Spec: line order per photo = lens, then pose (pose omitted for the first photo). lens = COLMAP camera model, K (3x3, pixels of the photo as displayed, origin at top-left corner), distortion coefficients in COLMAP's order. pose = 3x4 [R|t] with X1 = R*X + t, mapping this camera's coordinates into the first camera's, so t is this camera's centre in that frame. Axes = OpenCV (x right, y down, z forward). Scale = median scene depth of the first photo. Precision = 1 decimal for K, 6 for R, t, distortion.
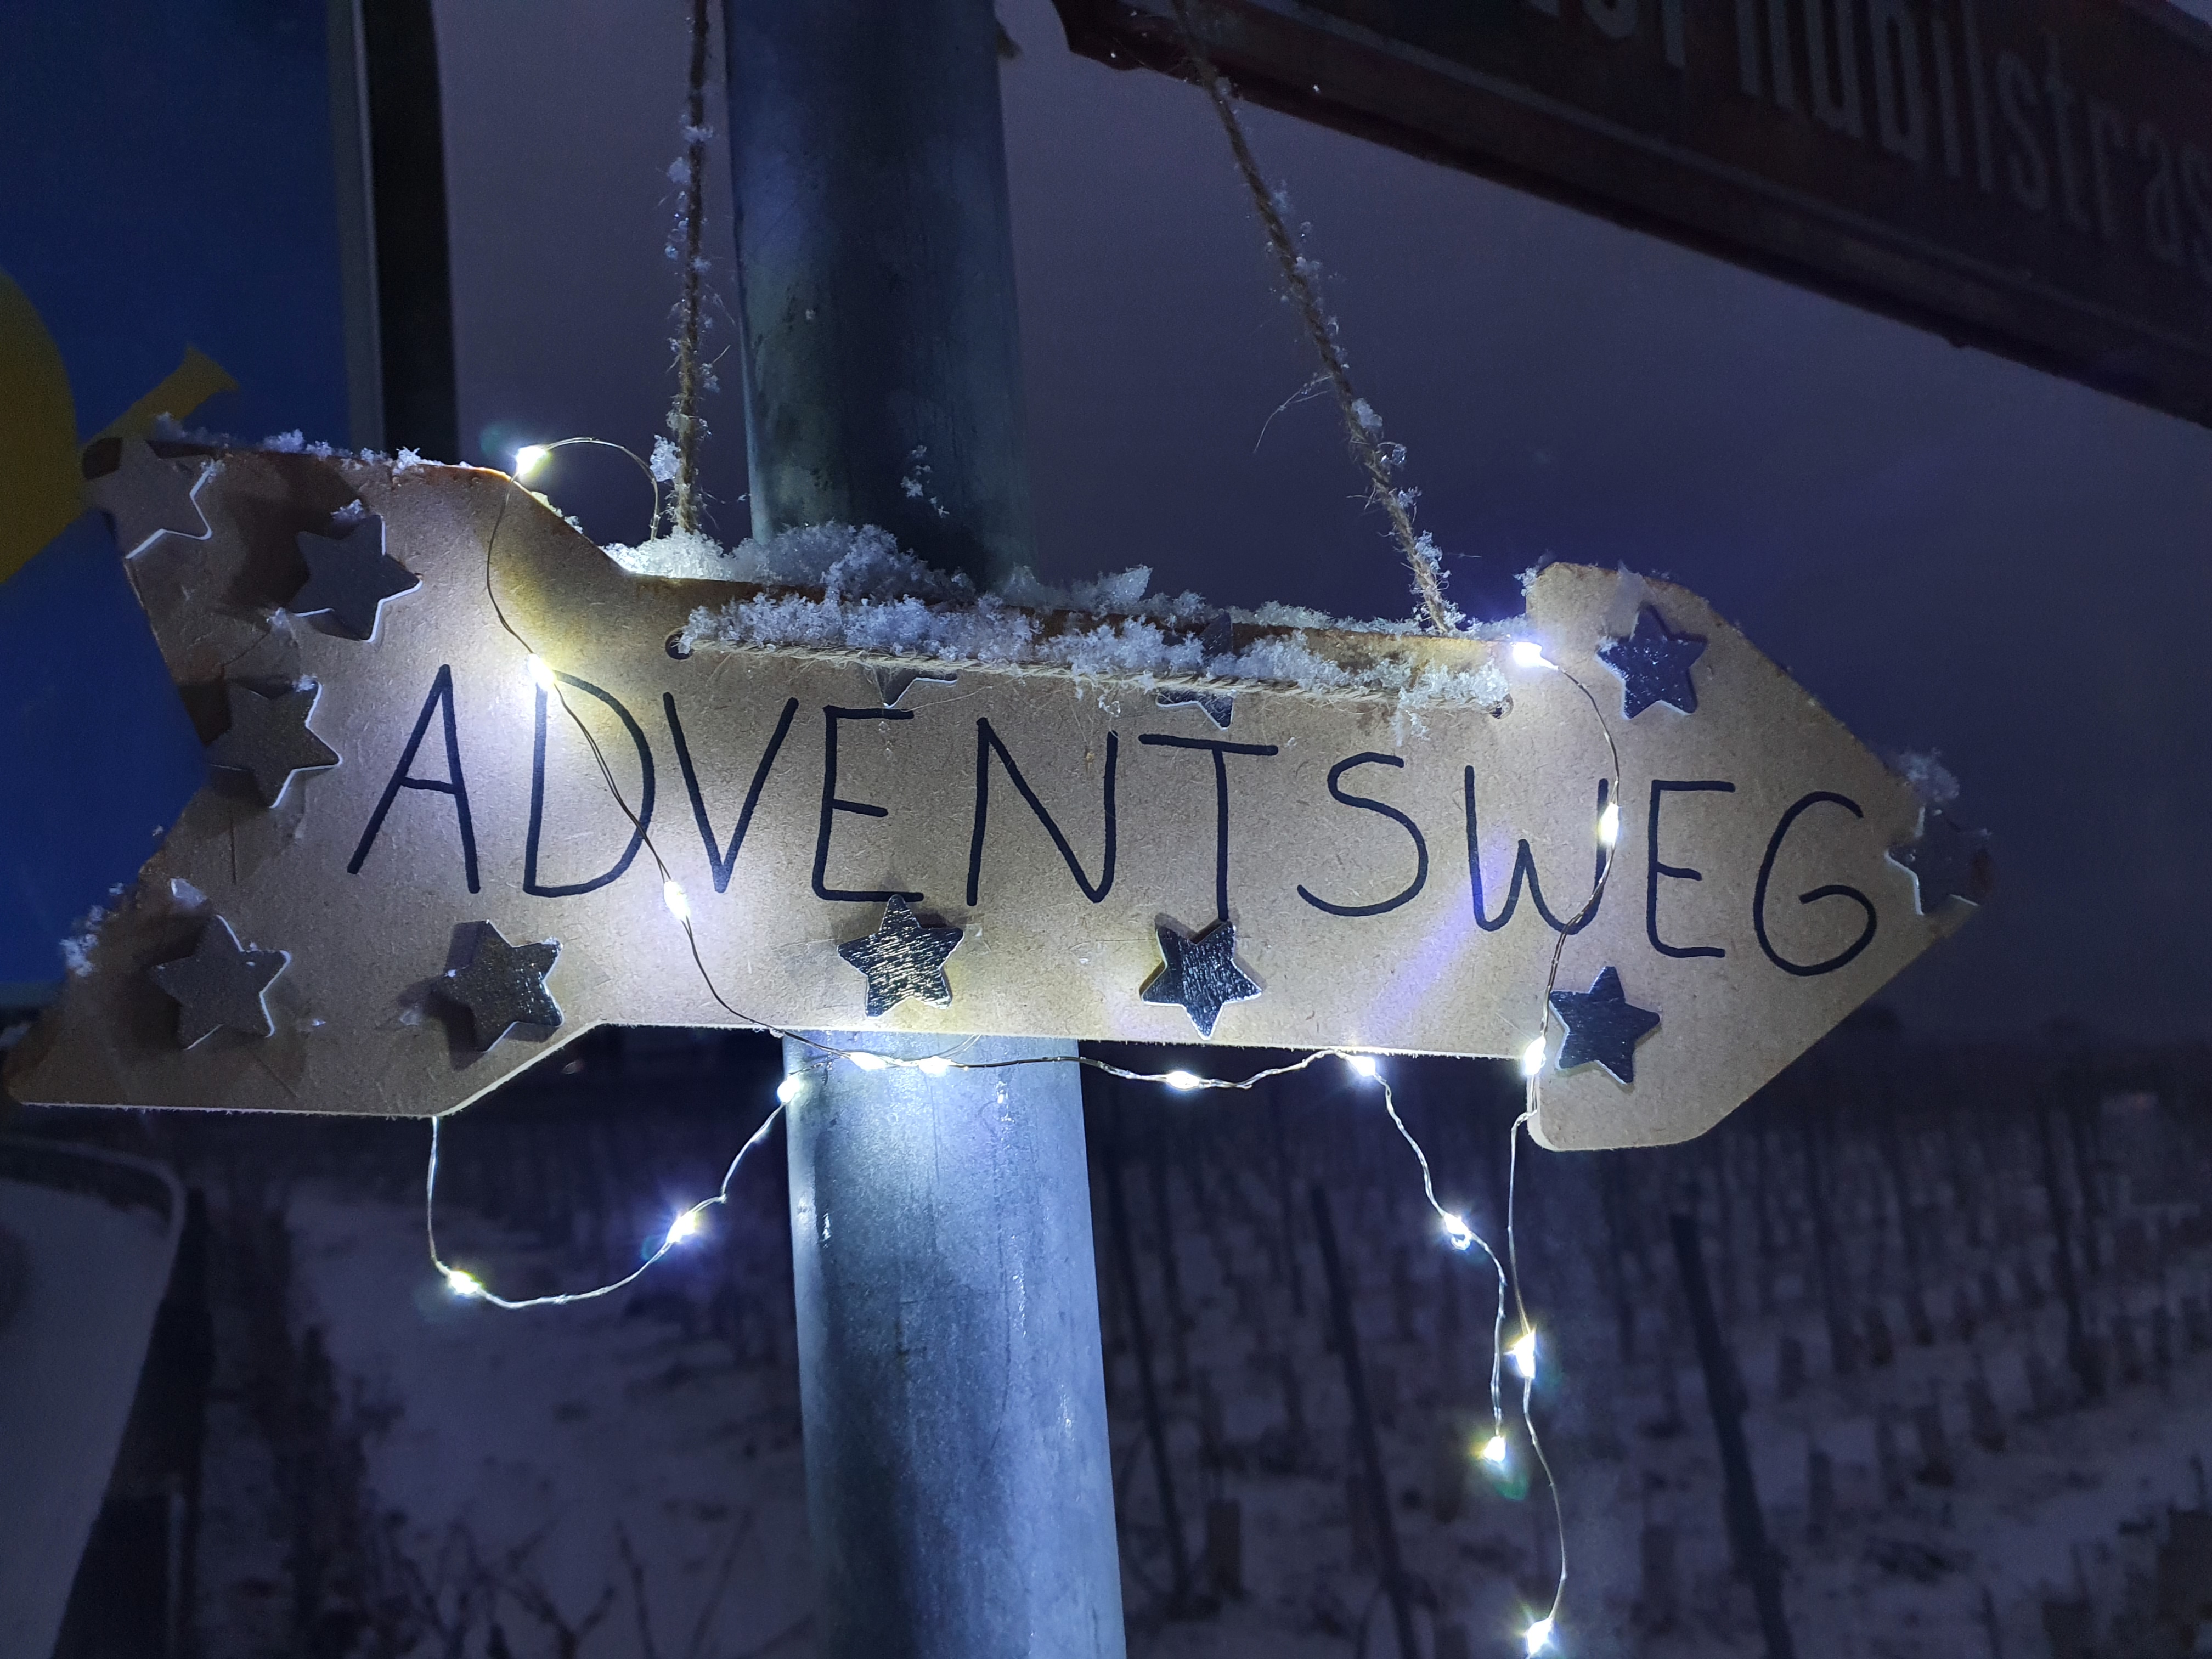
lens RADIAL K [[1710.1, 0, 1128.5], [0, 1710.1, 843.9], [0, 0, 1]] dist [0.048567, -0.040228]
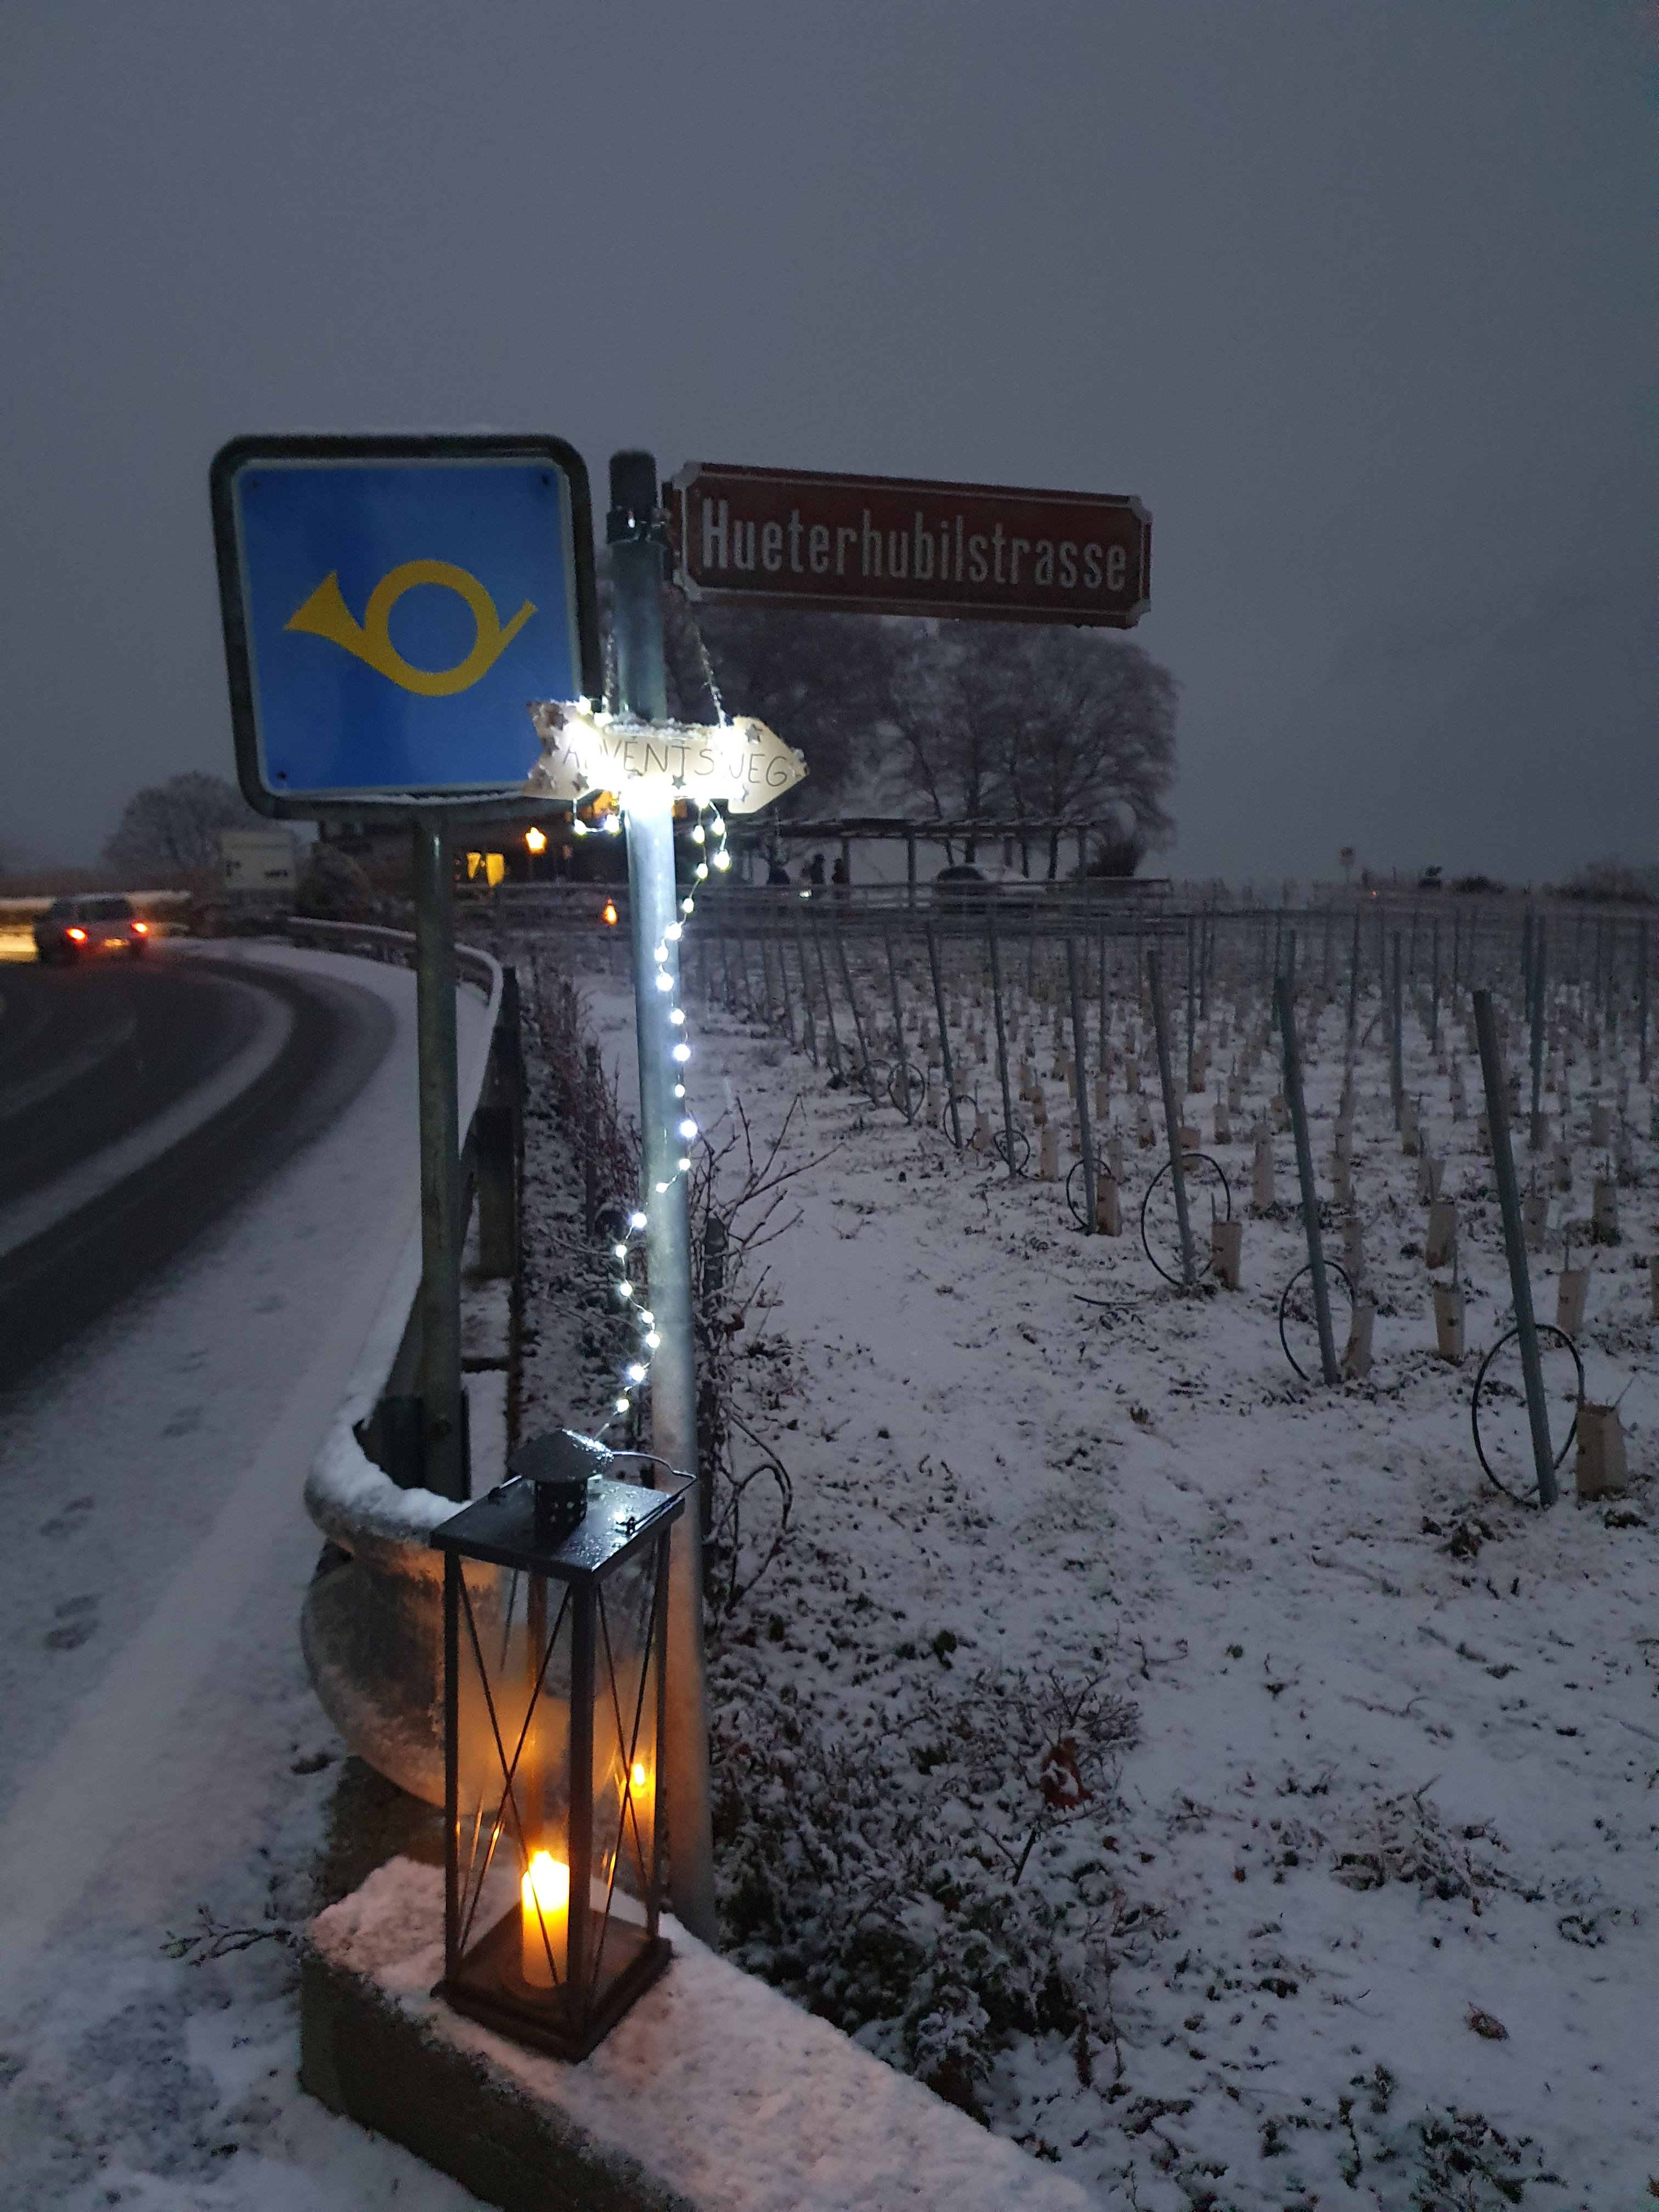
lens RADIAL K [[1710.1, 0, 815.2], [0, 1710.1, 1113.0], [0, 0, 1]] dist [0.048567, -0.040228]
pose [[0.951217, 0.080645, -0.297797, 2.389021], [-0.004804, 0.968988, 0.247062, -0.298660], [0.308486, -0.233579, 0.922105, -4.788049]]
